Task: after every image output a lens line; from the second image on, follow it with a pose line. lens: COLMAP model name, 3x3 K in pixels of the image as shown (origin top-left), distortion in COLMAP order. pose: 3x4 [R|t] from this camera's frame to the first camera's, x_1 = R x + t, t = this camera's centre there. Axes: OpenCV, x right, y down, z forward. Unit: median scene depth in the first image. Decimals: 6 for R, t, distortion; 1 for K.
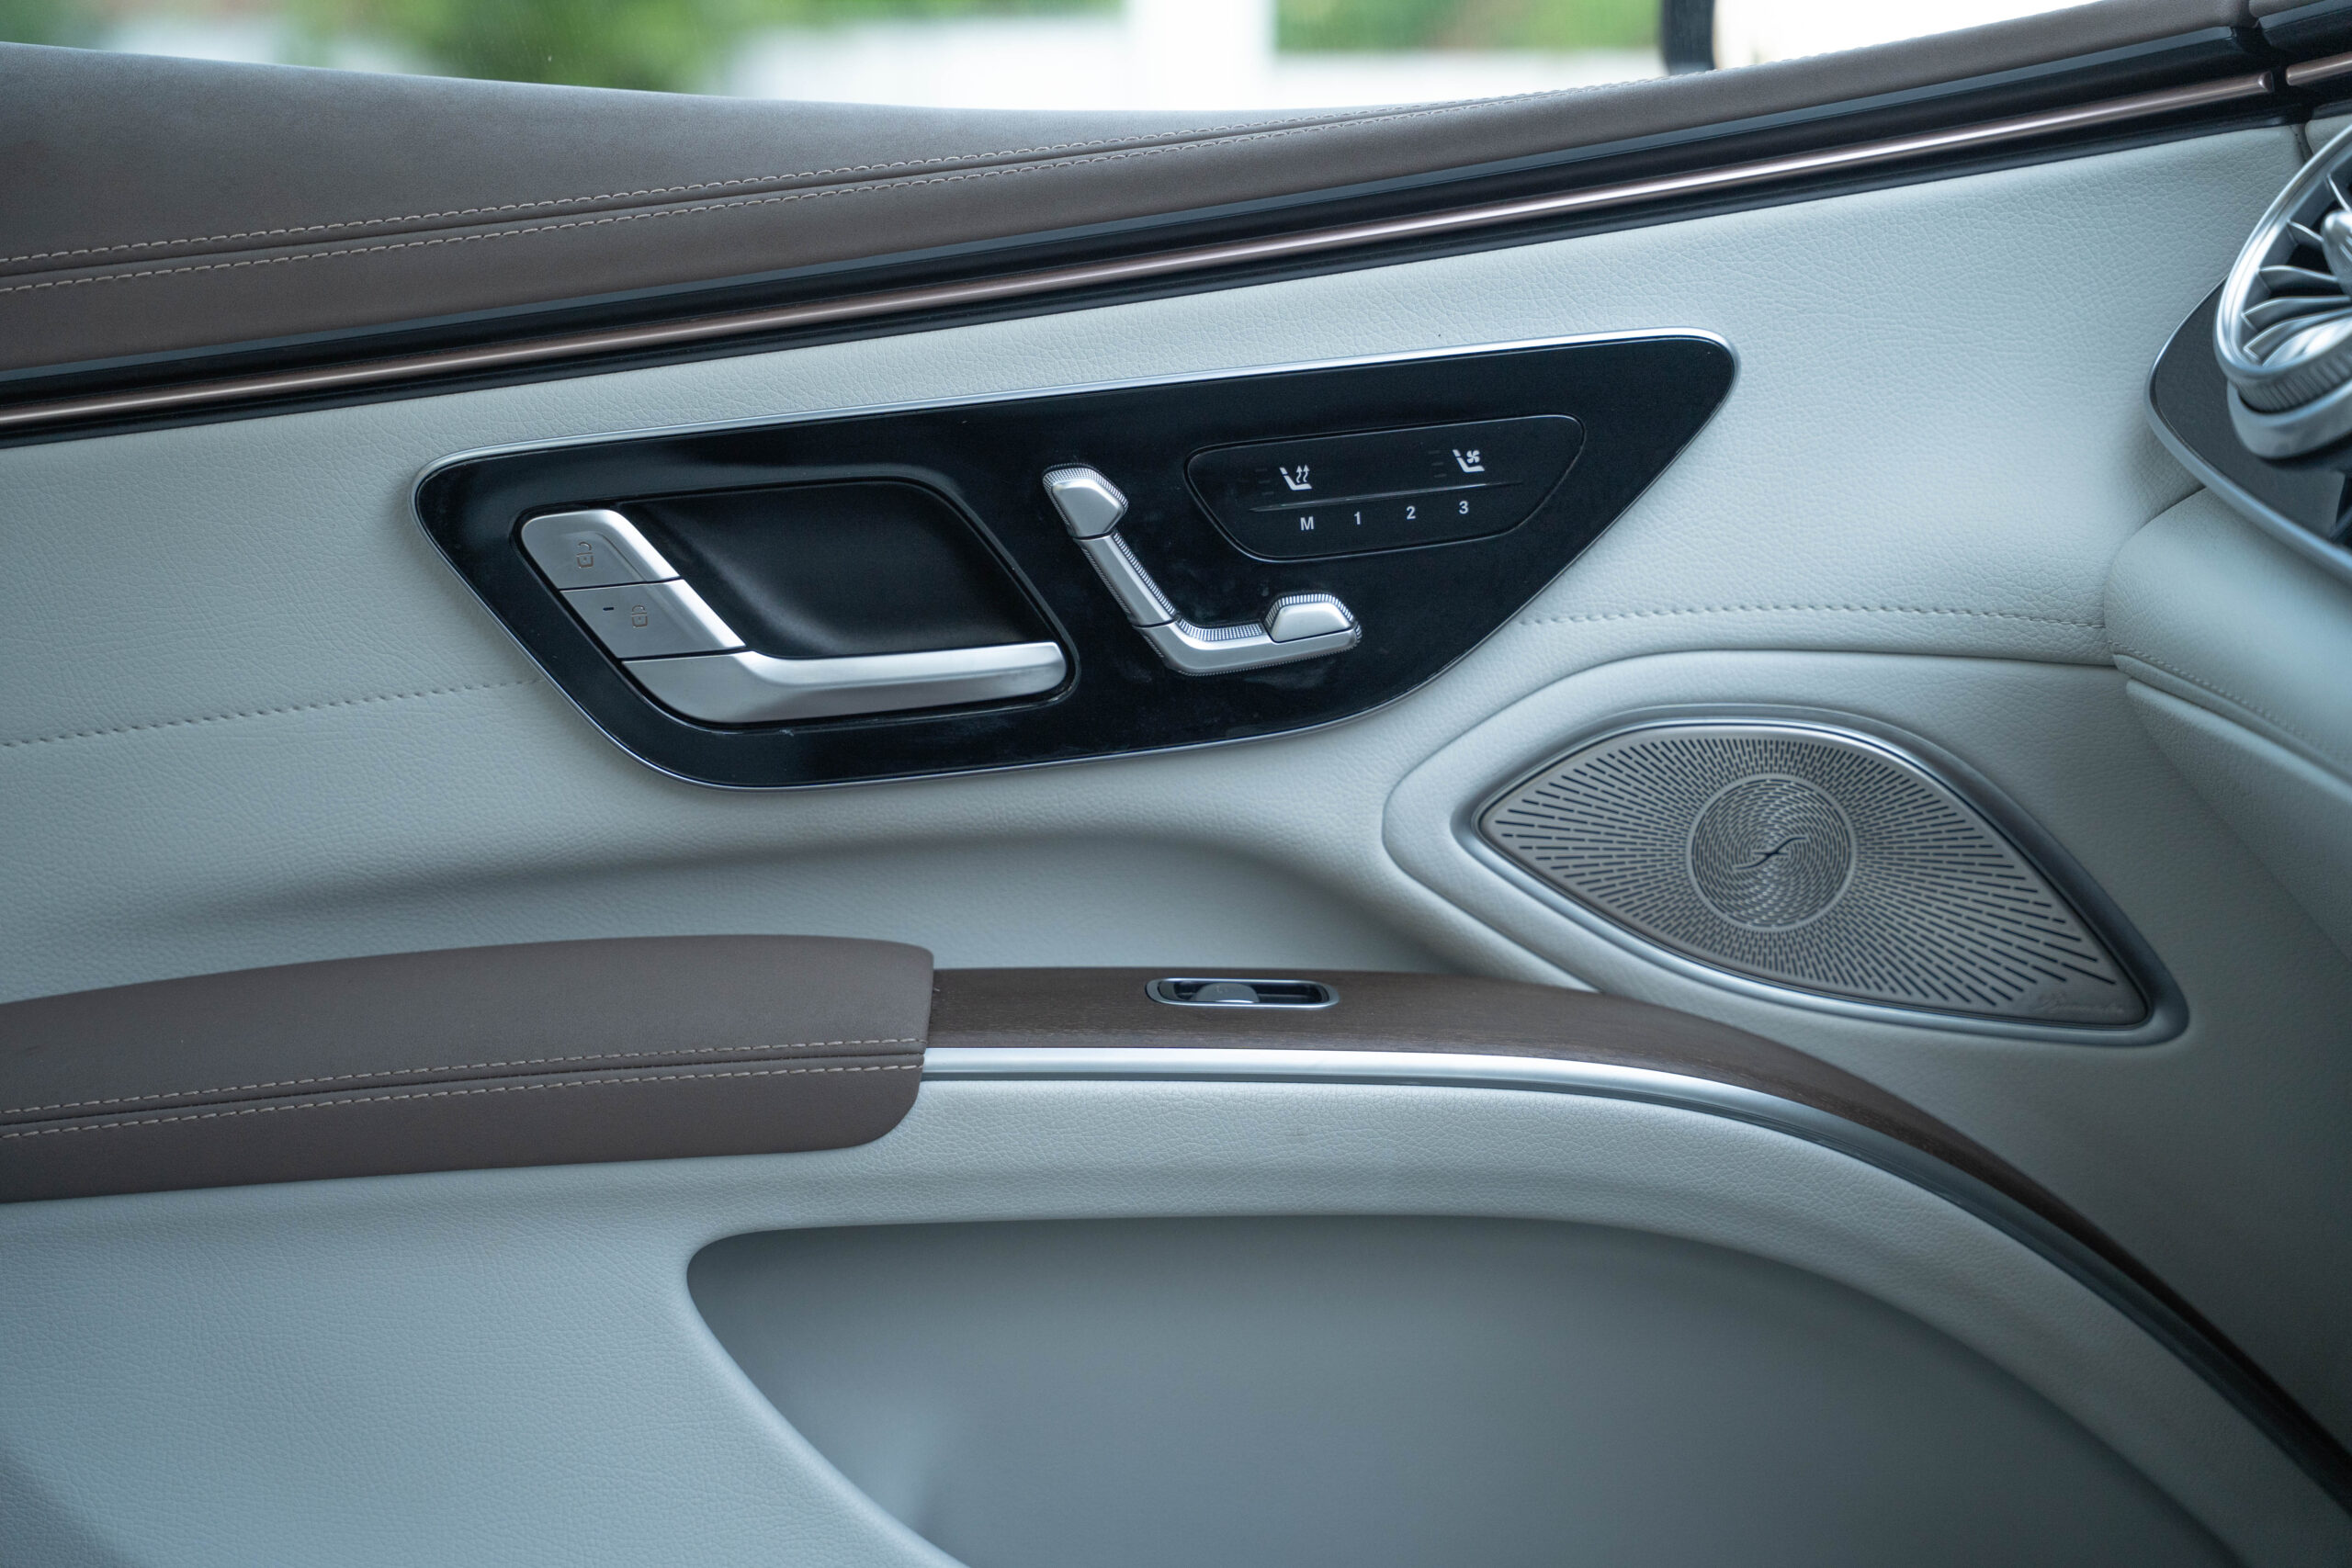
lens RADIAL K [[3628.7, 0, 1171.3], [0, 3628.7, 780.5], [0, 0, 1]] dist [0.267623, 0.000000]
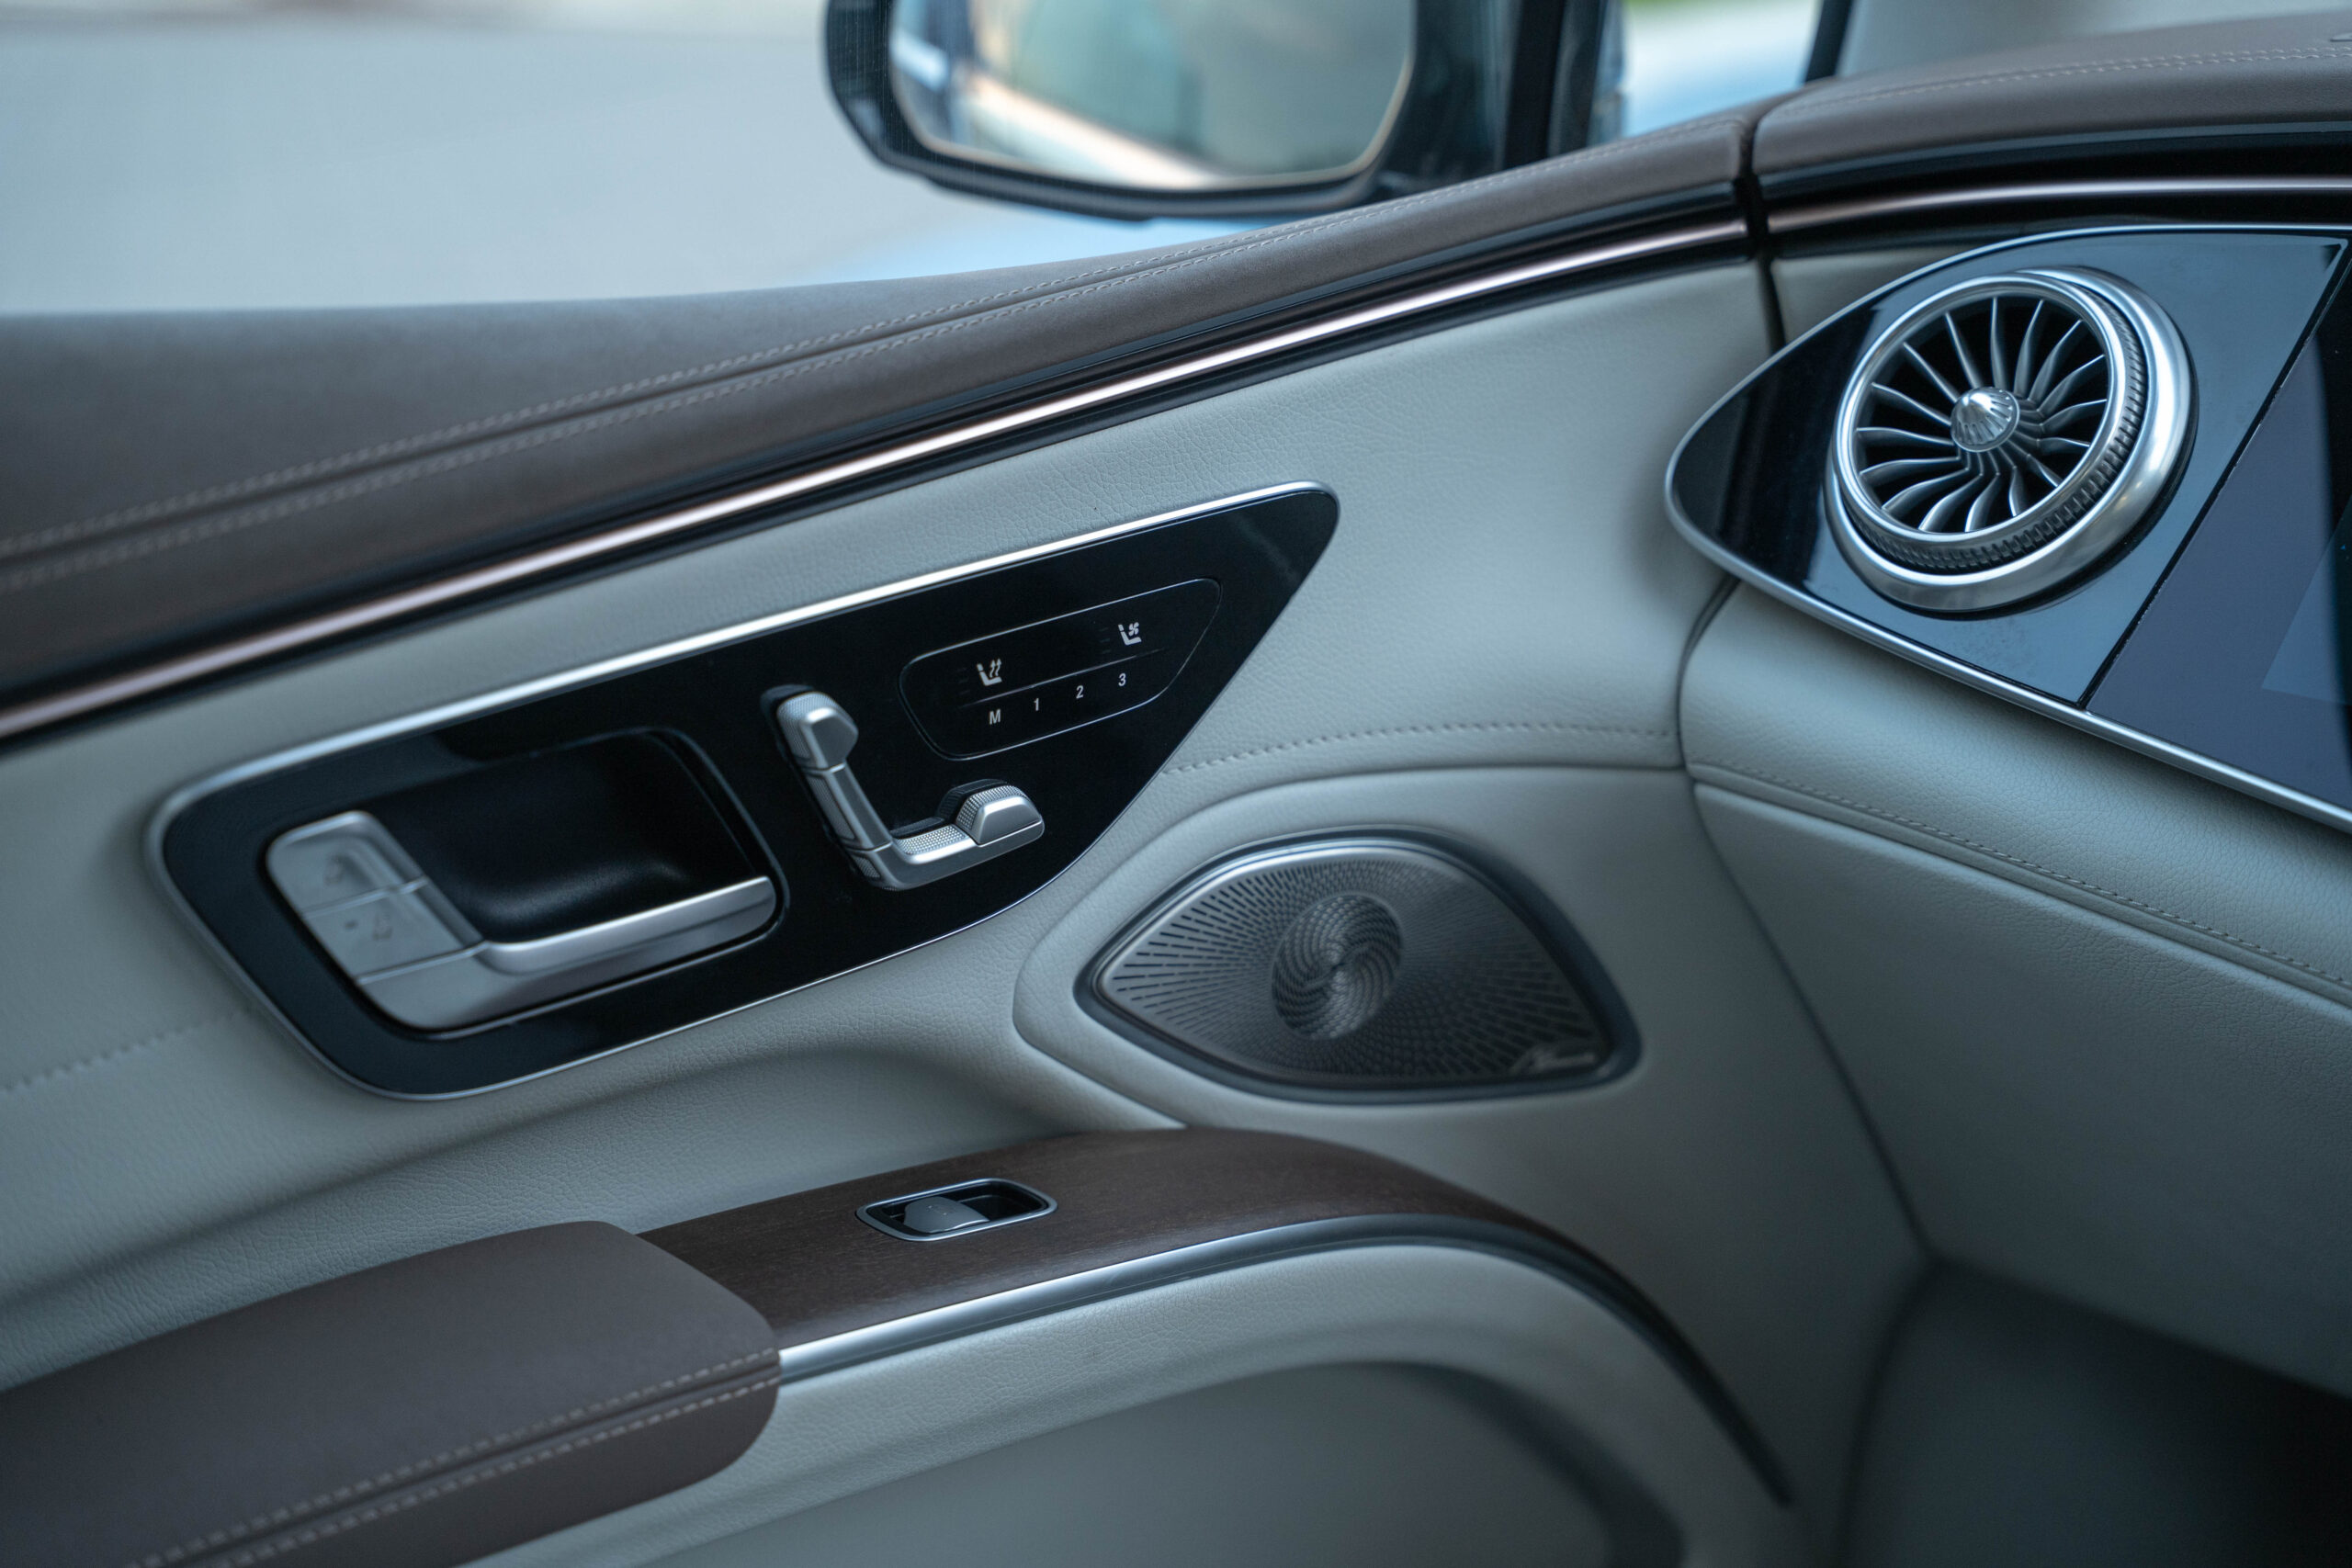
lens RADIAL K [[4095.1, 0, 1174.1], [0, 4095.1, 776.8], [0, 0, 1]] dist [0.371211, 0.000000]
pose [[0.816270, -0.131568, 0.562488, -0.531964], [0.074792, 0.989593, 0.122933, -0.184078], [-0.572808, -0.058276, 0.817615, 0.093116]]
